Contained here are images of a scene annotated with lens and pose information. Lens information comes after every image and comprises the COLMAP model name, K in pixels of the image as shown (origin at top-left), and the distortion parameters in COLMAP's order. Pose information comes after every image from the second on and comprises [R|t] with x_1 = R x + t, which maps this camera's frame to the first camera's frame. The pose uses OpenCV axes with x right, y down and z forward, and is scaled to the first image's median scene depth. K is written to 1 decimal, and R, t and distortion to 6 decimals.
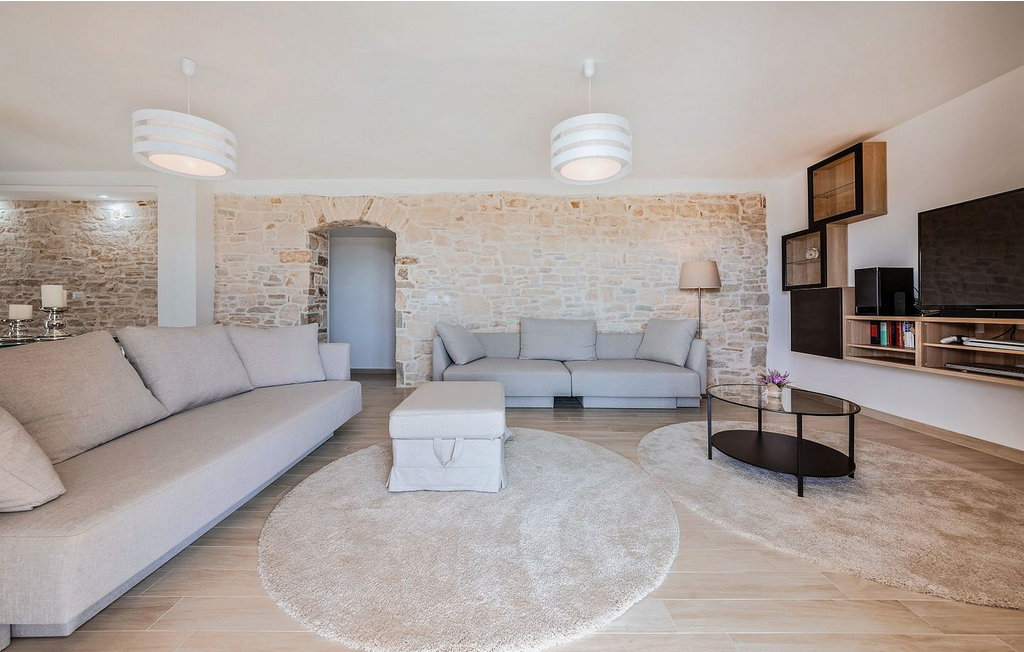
lens RADIAL K [[361.2, 0, 512.1], [0, 361.2, 299.9], [0, 0, 1]] dist [0.001298, -0.000046]
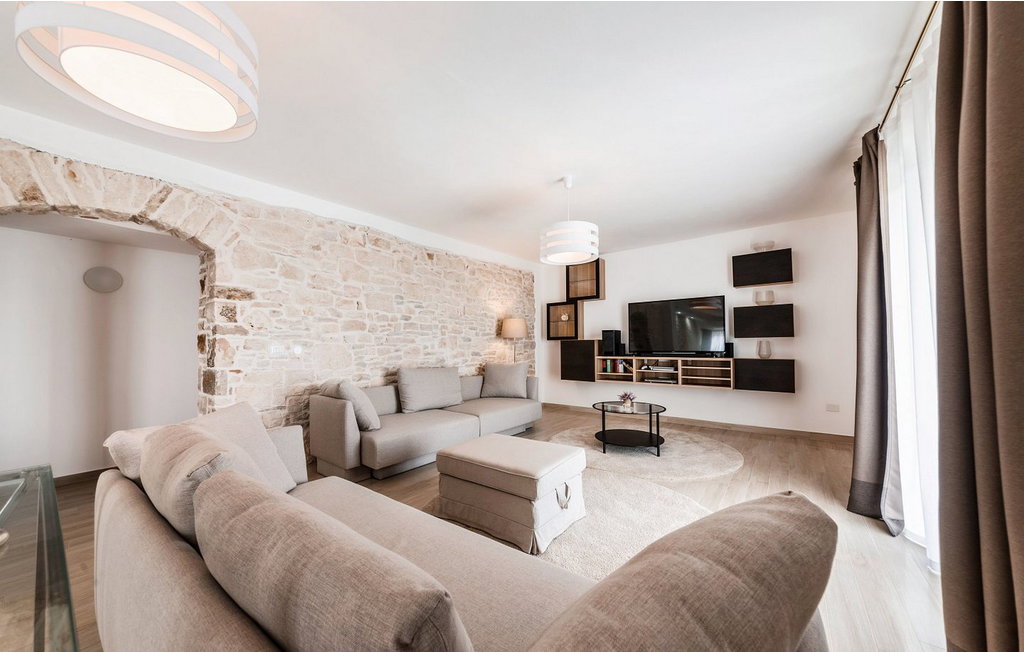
lens RADIAL K [[363.8, 0, 509.3], [0, 363.8, 325.4], [0, 0, 1]] dist [-0.000177, -0.000033]
pose [[0.615779, 0.031332, 0.787296, -0.507725], [-0.006988, 0.999387, -0.034307, -0.030692], [-0.787888, 0.015624, 0.615621, 0.181090]]
